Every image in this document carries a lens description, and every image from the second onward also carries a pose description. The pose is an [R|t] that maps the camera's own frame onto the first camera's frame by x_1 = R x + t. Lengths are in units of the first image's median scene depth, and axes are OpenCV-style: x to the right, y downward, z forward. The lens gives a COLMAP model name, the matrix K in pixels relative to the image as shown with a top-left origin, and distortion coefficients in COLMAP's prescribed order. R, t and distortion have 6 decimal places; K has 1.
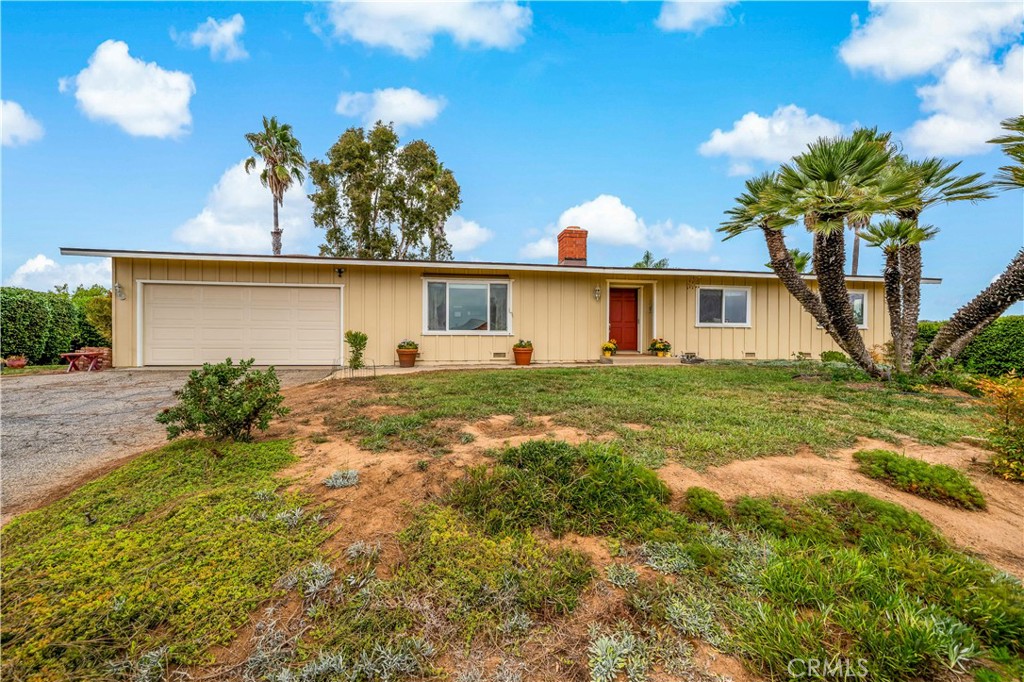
lens RADIAL K [[400.3, 0, 498.0], [0, 400.3, 349.8], [0, 0, 1]] dist [0.002400, 0.000376]
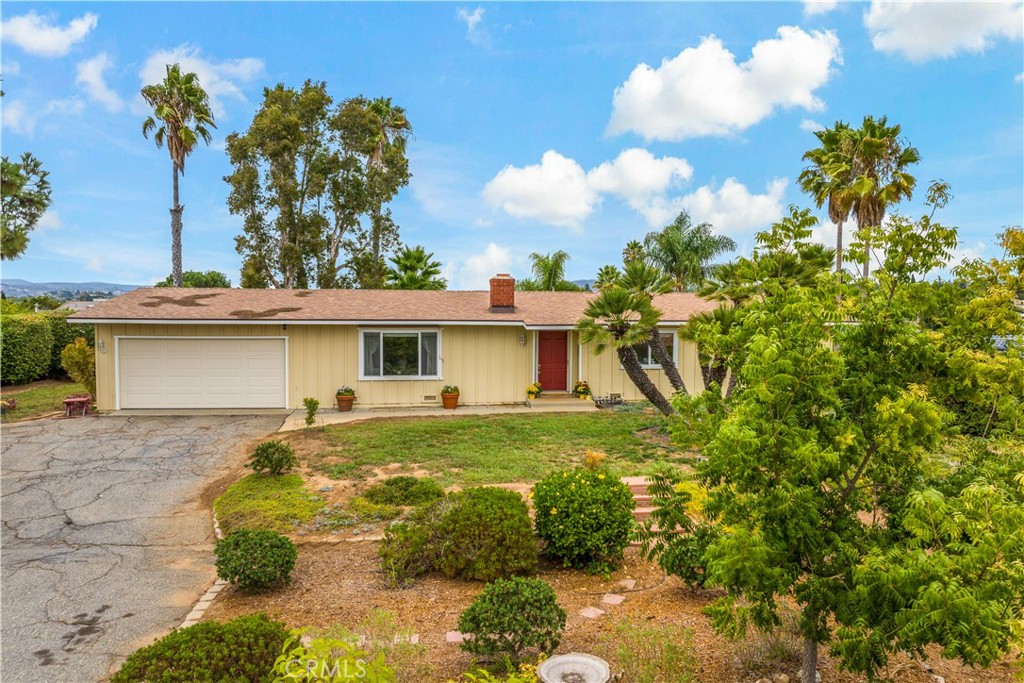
lens RADIAL K [[723.7, 0, 508.0], [0, 723.7, 335.6], [0, 0, 1]] dist [-0.051260, 0.019571]
pose [[0.999924, 0.007839, 0.009553, 0.186798], [-0.008121, 0.999524, 0.029762, -0.205775], [-0.009315, -0.029838, 0.999511, -0.908739]]
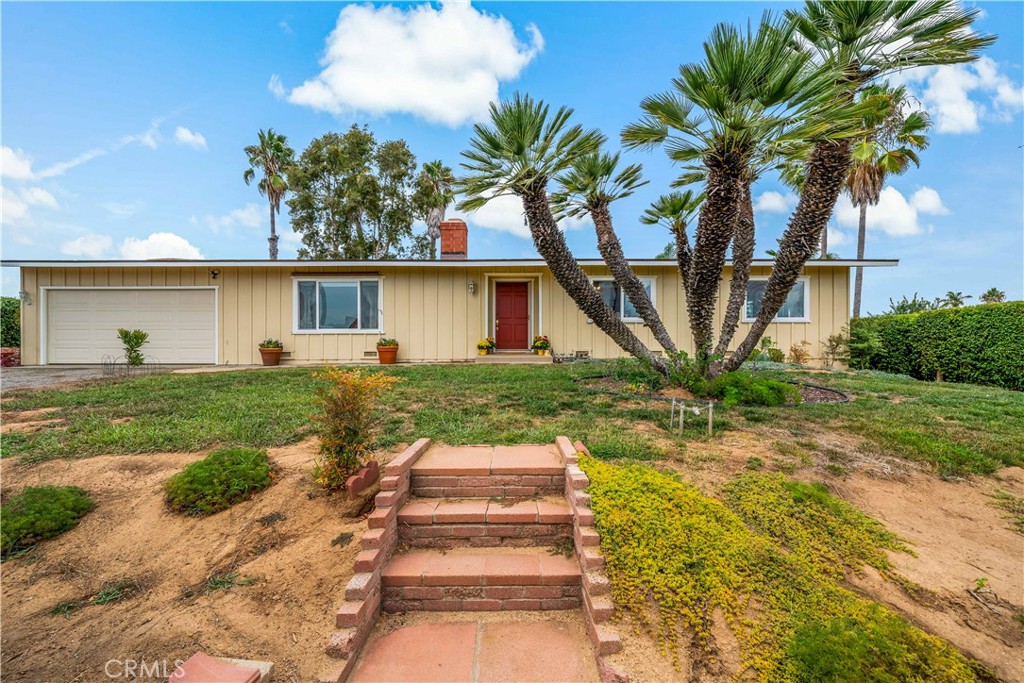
lens RADIAL K [[400.3, 0, 502.5], [0, 400.3, 357.8], [0, 0, 1]] dist [0.002400, 0.000376]
pose [[0.988888, -0.000162, -0.148662, 0.450347], [0.003579, 0.999736, 0.022716, 0.001967], [0.148619, -0.022995, 0.988627, 0.070670]]
